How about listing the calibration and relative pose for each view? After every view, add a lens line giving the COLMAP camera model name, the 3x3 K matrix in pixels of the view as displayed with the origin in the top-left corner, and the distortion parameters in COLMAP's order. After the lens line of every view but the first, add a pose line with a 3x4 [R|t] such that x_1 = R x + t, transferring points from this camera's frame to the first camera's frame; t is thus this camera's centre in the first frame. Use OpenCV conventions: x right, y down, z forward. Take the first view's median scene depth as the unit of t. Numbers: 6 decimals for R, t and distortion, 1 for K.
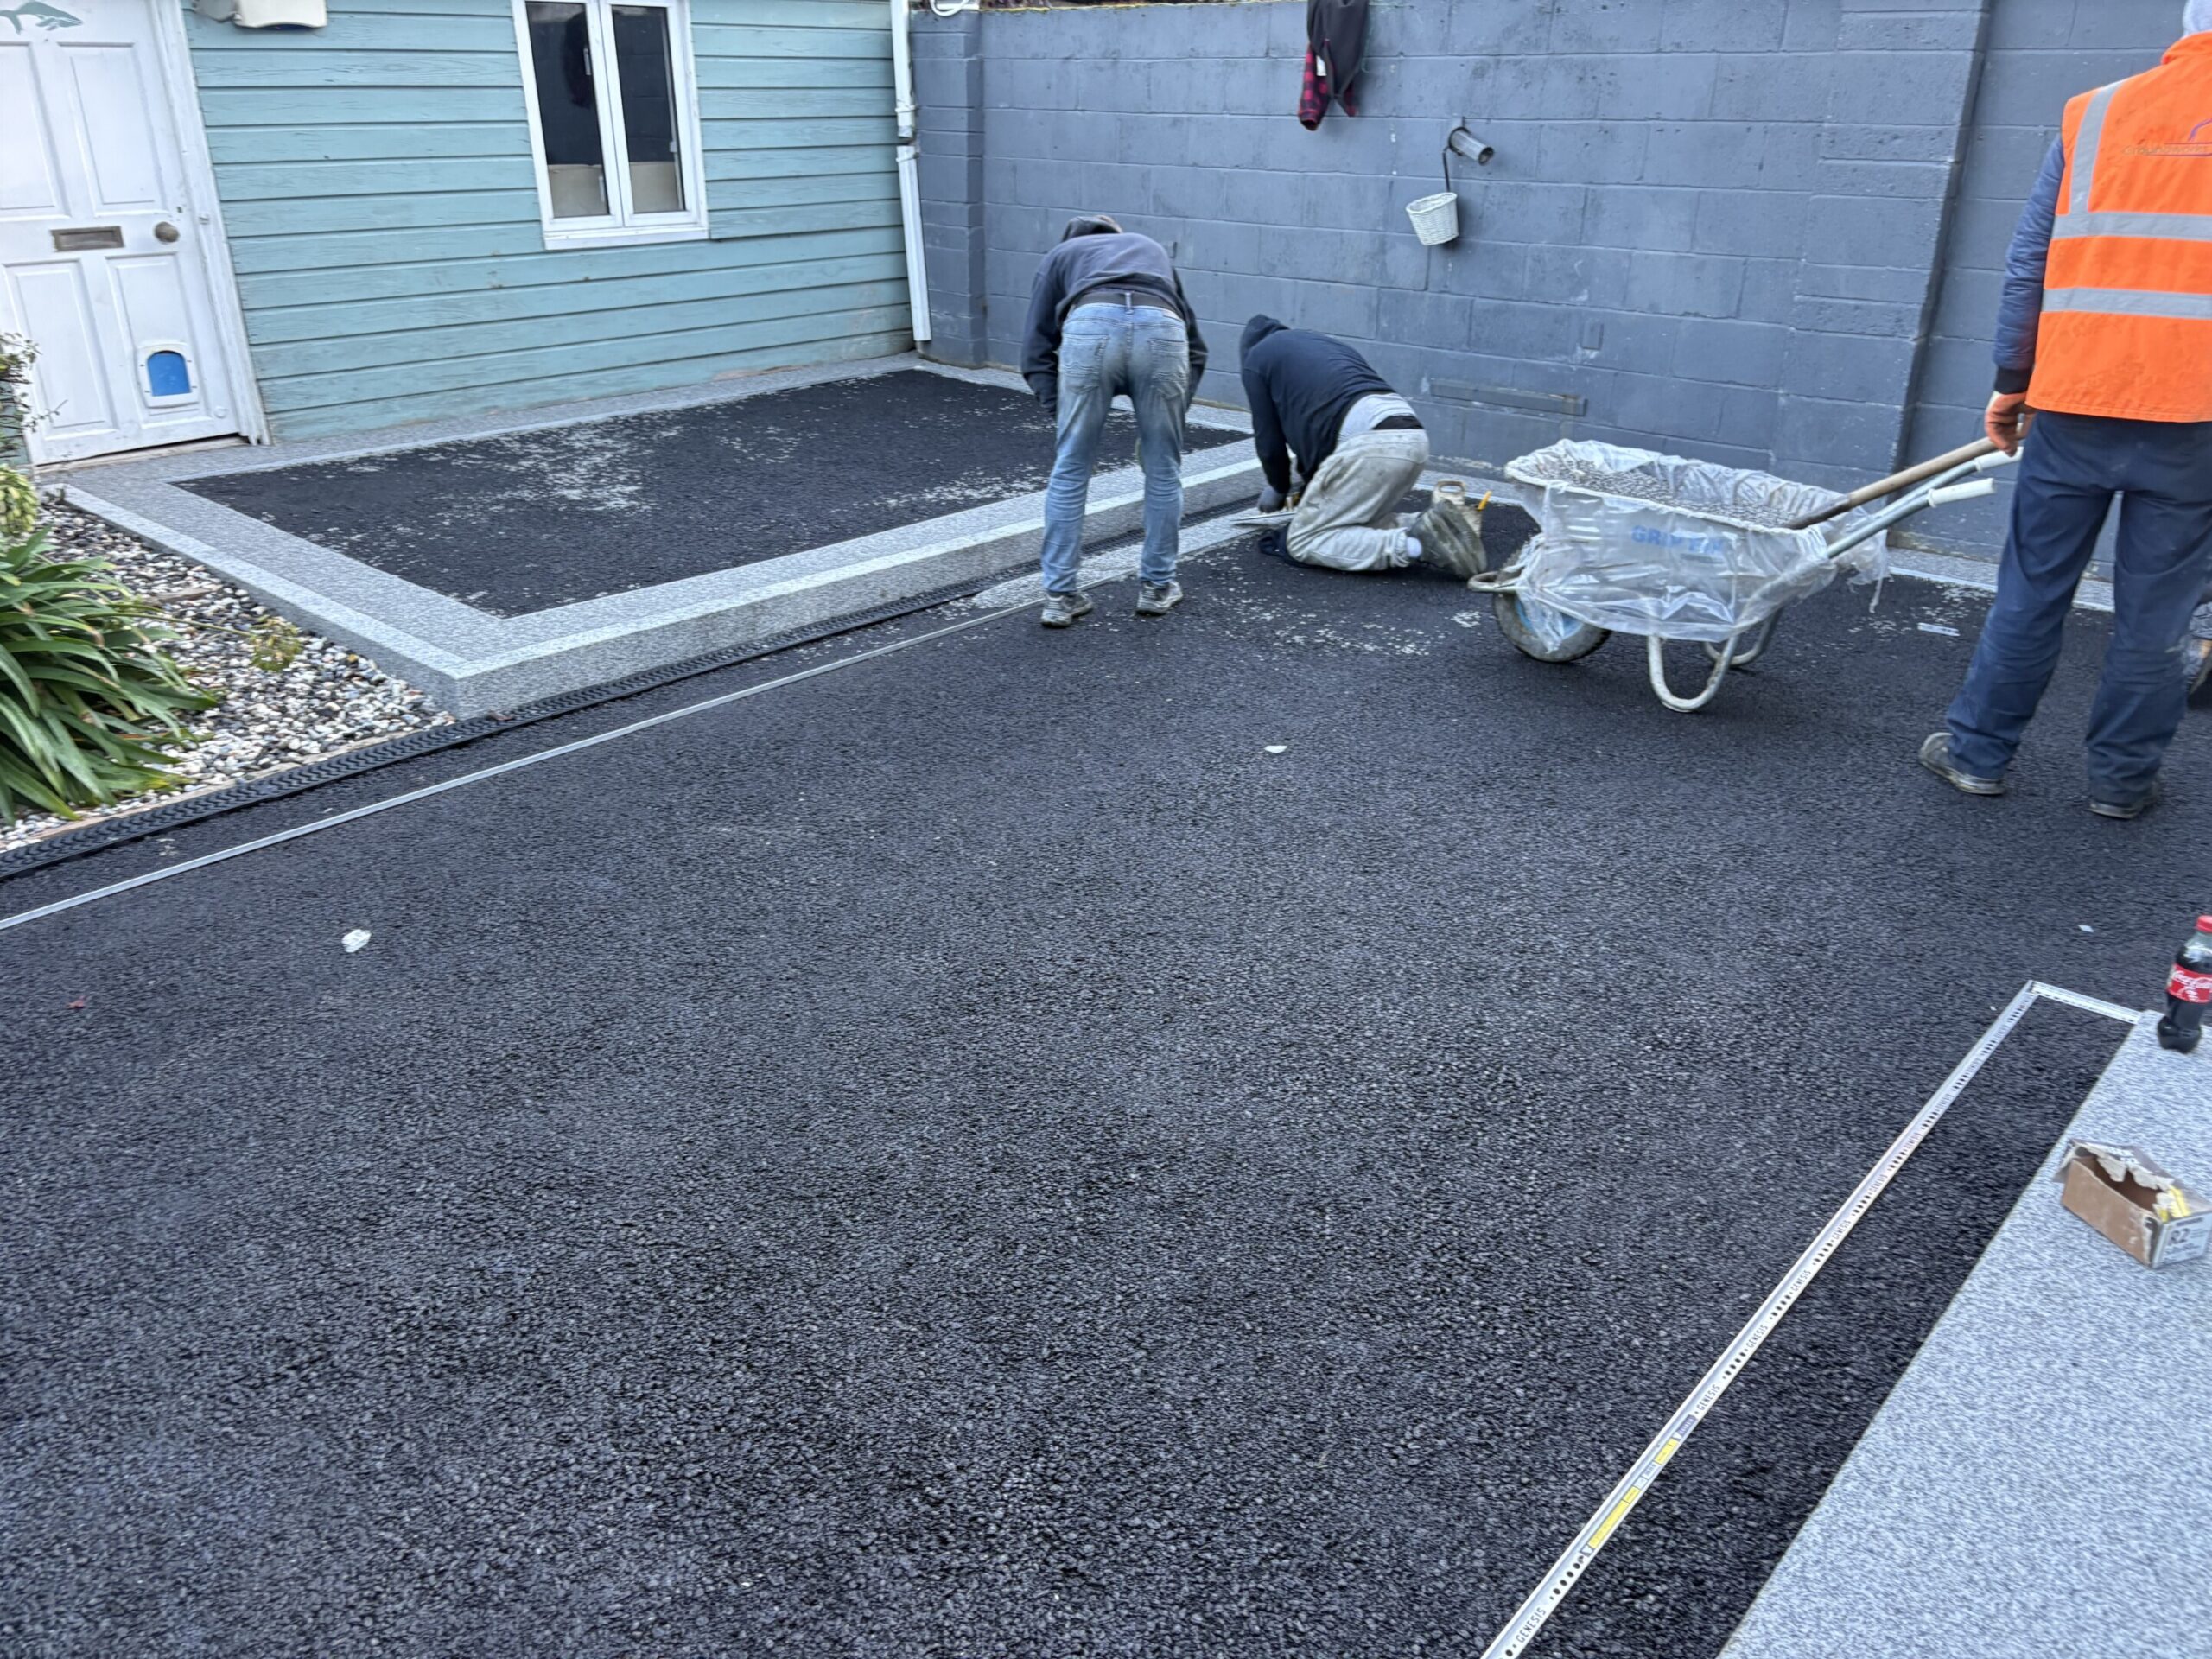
lens RADIAL K [[1698.8, 0, 1105.2], [0, 1698.8, 824.9], [0, 0, 1]] dist [0.054051, -0.058267]
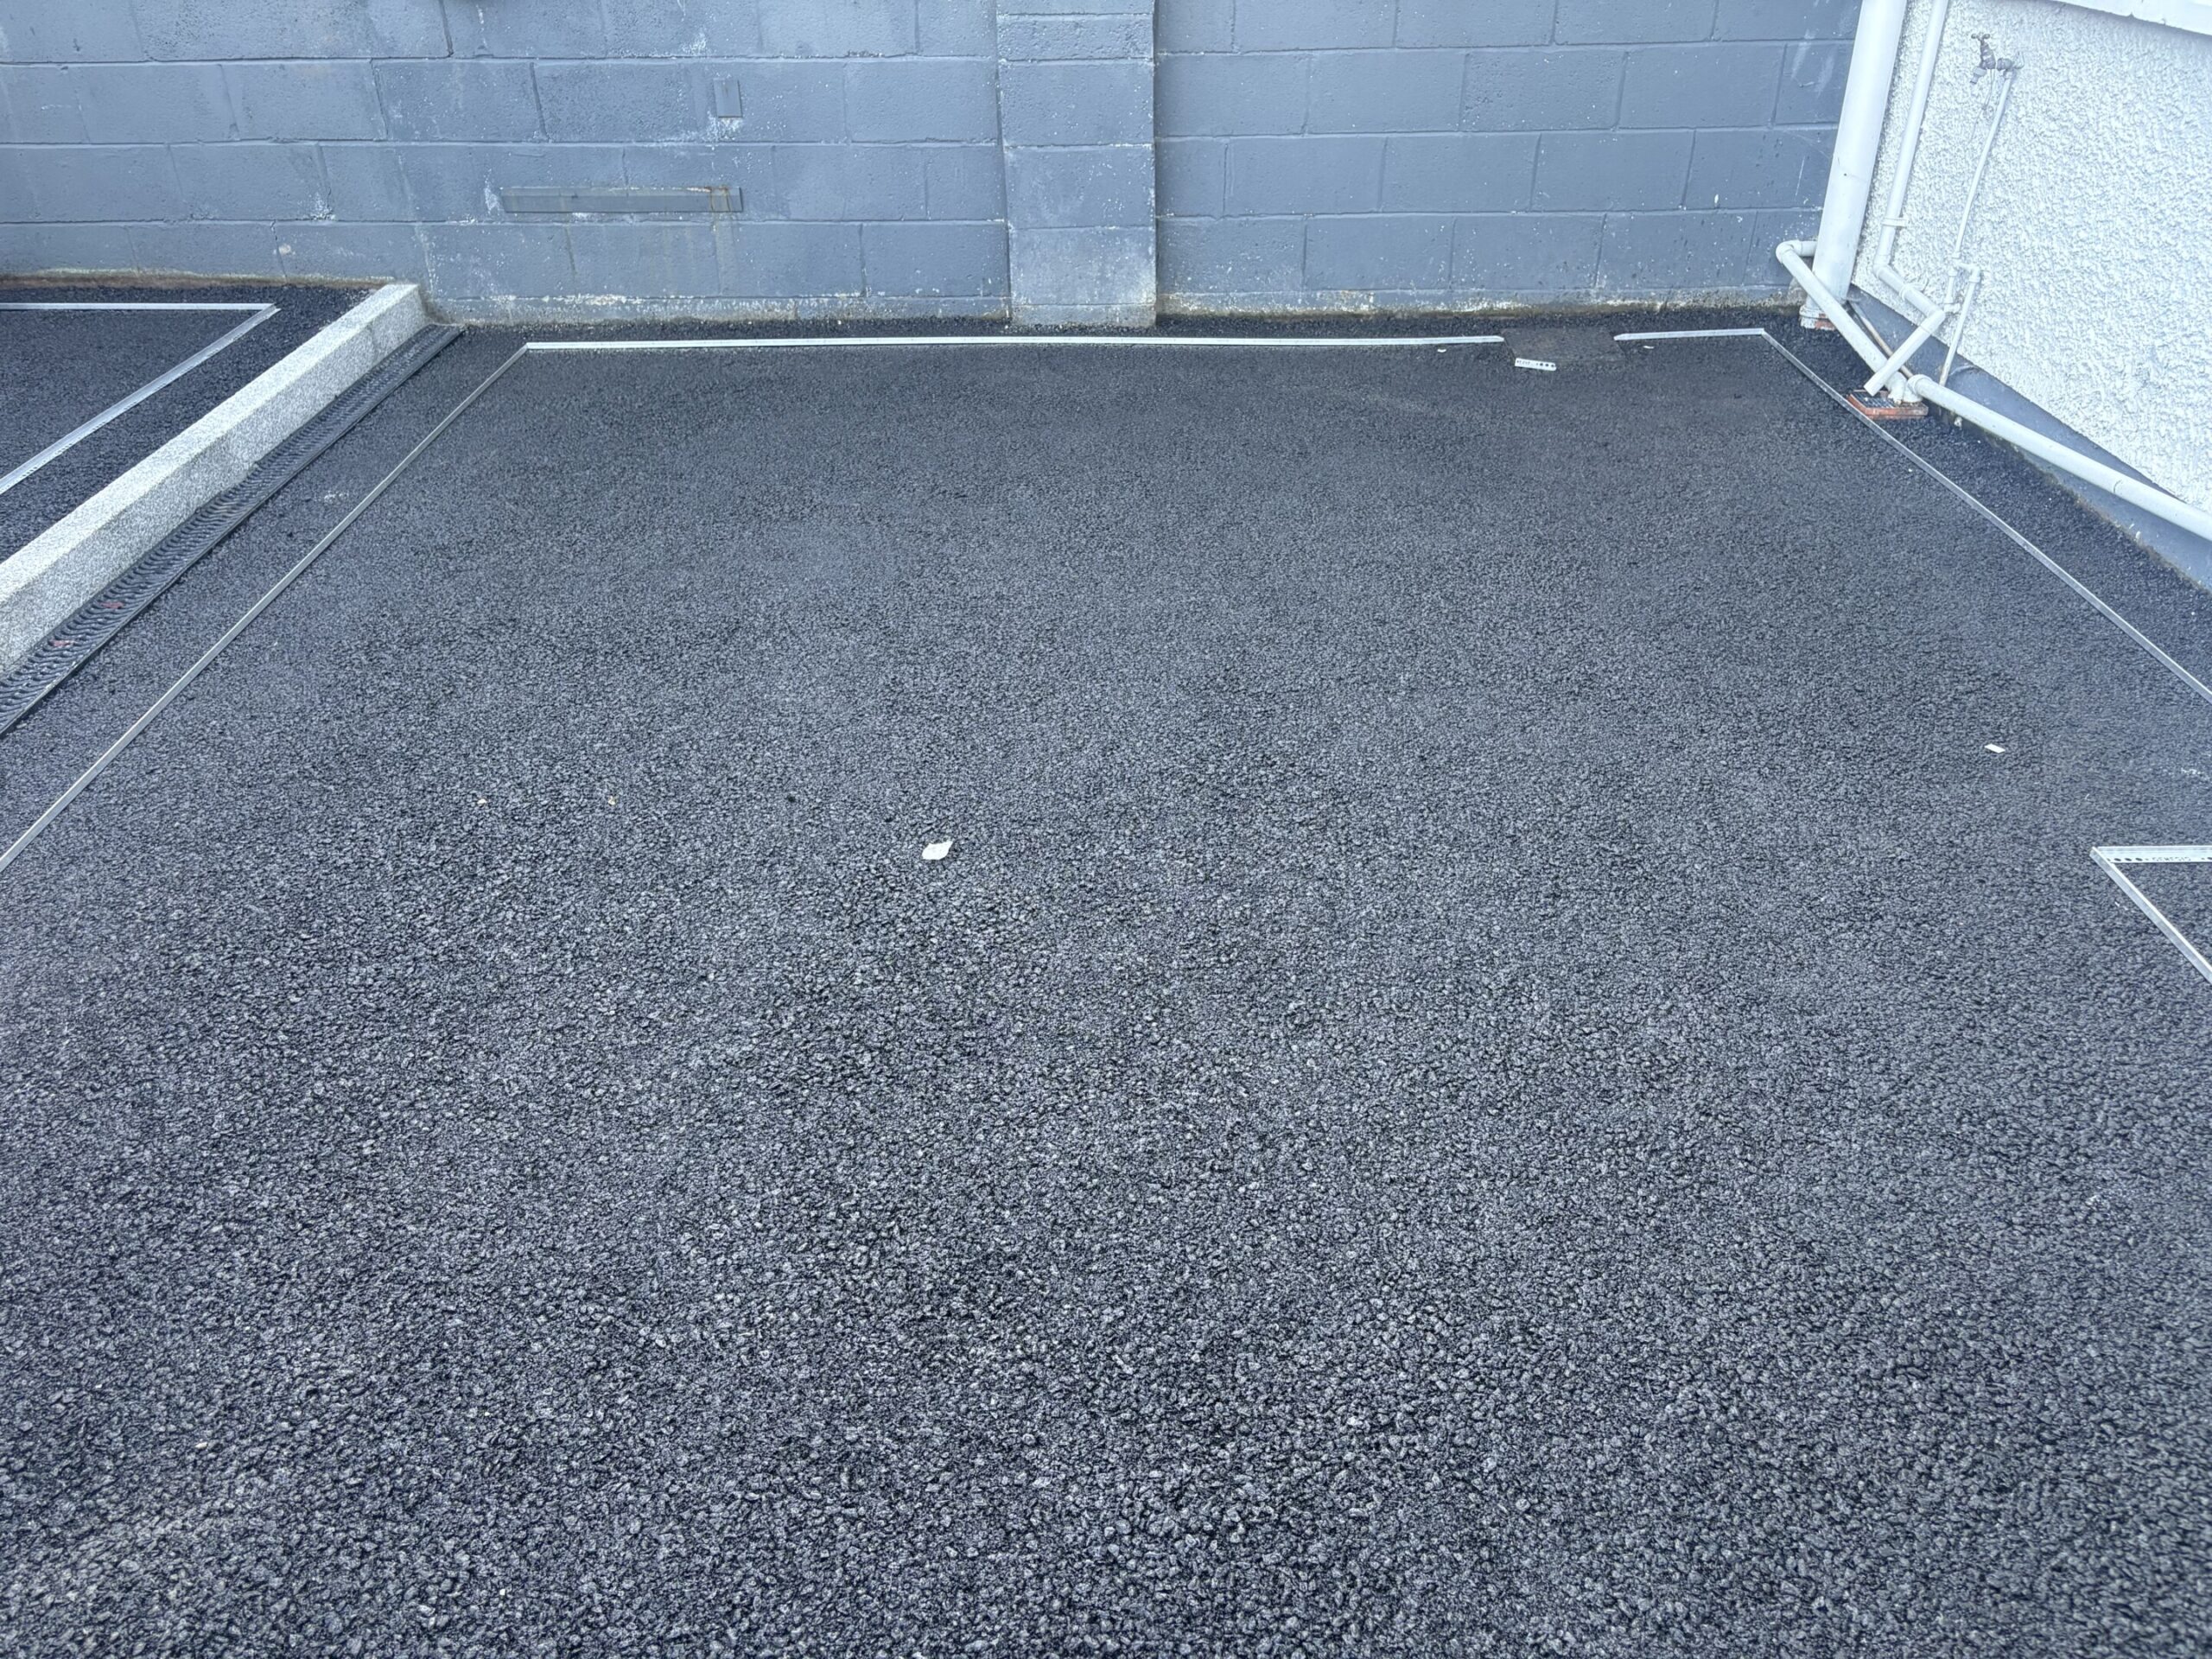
lens RADIAL K [[1698.8, 0, 1099.0], [0, 1698.8, 825.5], [0, 0, 1]] dist [0.054051, -0.058267]
pose [[0.741490, -0.354459, 0.569694, -0.123304], [0.280756, 0.935071, 0.216374, -0.107094], [-0.609400, -0.000494, 0.792863, 0.315564]]
